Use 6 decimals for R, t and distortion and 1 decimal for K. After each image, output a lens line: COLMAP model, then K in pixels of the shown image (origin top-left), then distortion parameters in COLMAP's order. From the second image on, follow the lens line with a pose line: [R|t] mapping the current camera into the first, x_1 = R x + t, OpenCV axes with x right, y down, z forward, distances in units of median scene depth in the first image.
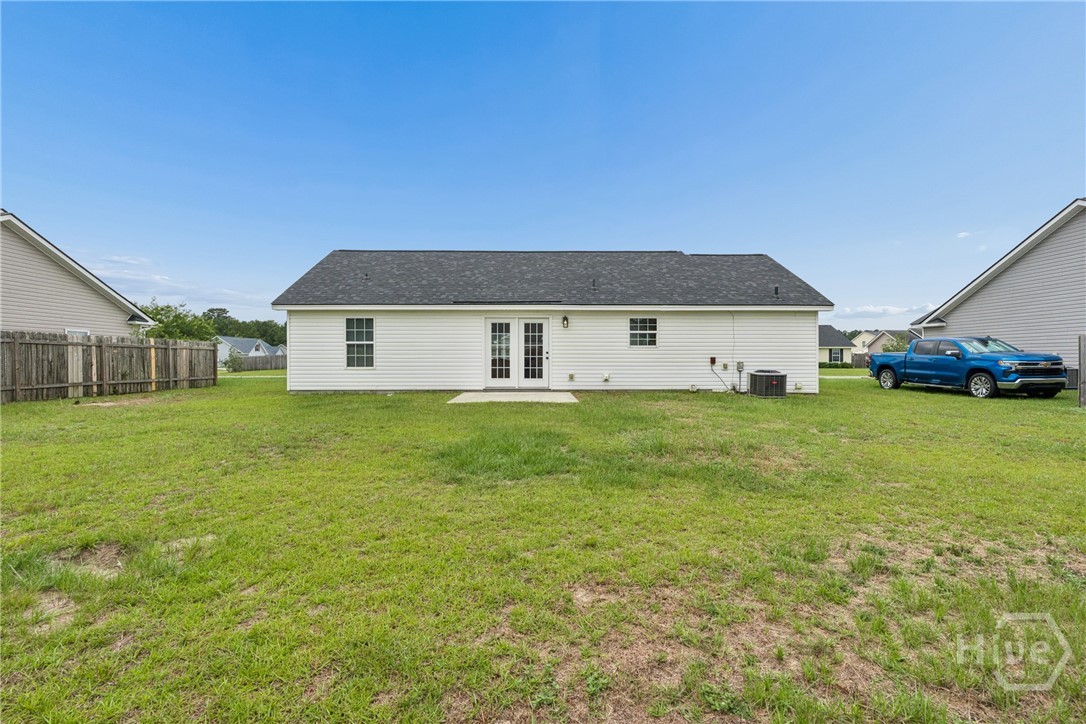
lens RADIAL K [[476.3, 0, 546.8], [0, 476.3, 355.4], [0, 0, 1]] dist [-0.001520, -0.000320]
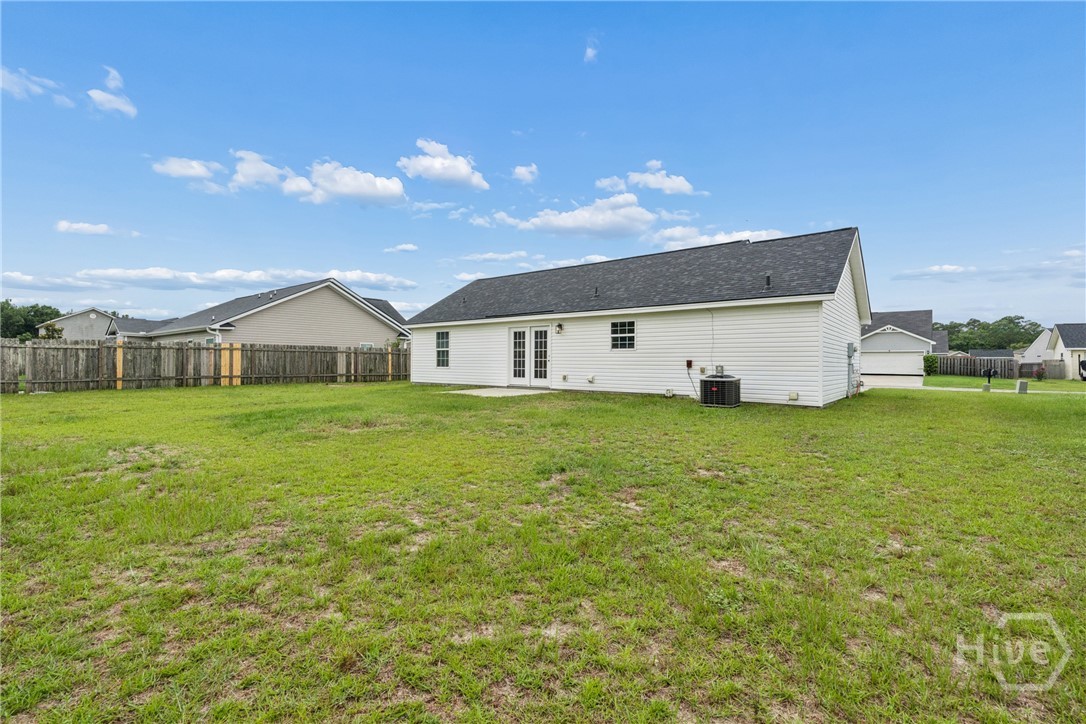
lens RADIAL K [[476.3, 0, 546.8], [0, 476.3, 355.4], [0, 0, 1]] dist [-0.001520, -0.000320]
pose [[0.771161, -0.004285, -0.636626, 0.722458], [0.000158, 0.999979, -0.006539, 0.000312], [0.636640, 0.004942, 0.771145, 0.116245]]
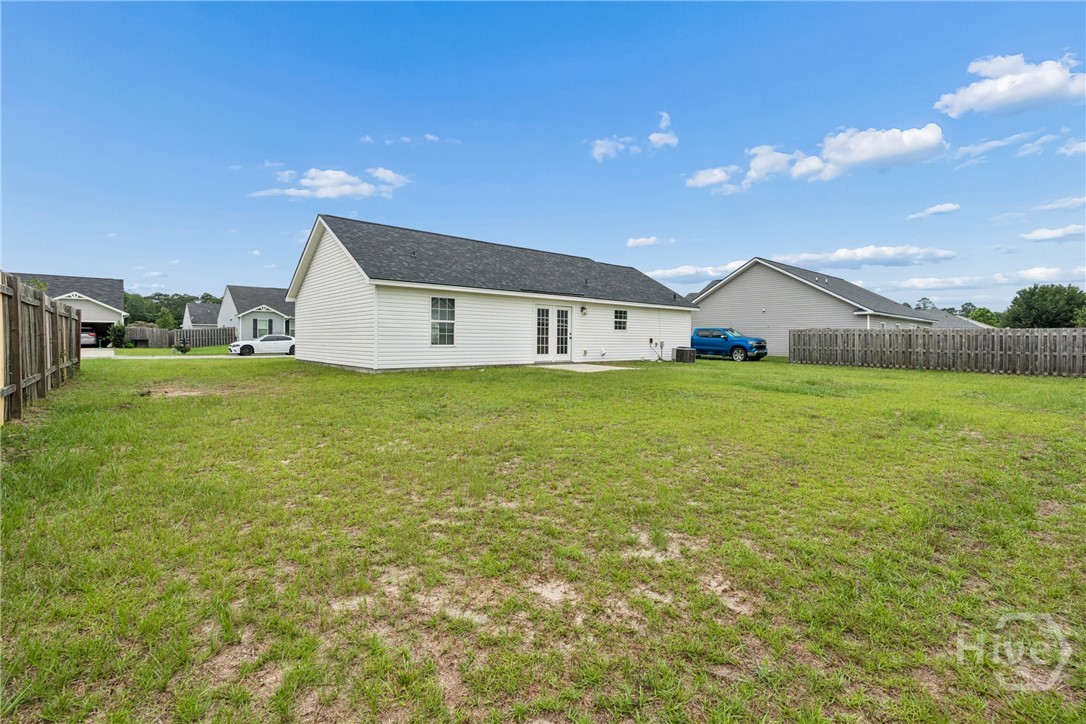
lens RADIAL K [[476.3, 0, 546.8], [0, 476.3, 355.4], [0, 0, 1]] dist [-0.001520, -0.000320]
pose [[0.766353, -0.013981, 0.642268, -0.878324], [-0.018866, 0.998842, 0.044254, -0.002861], [-0.642143, -0.046032, 0.765202, 0.051480]]
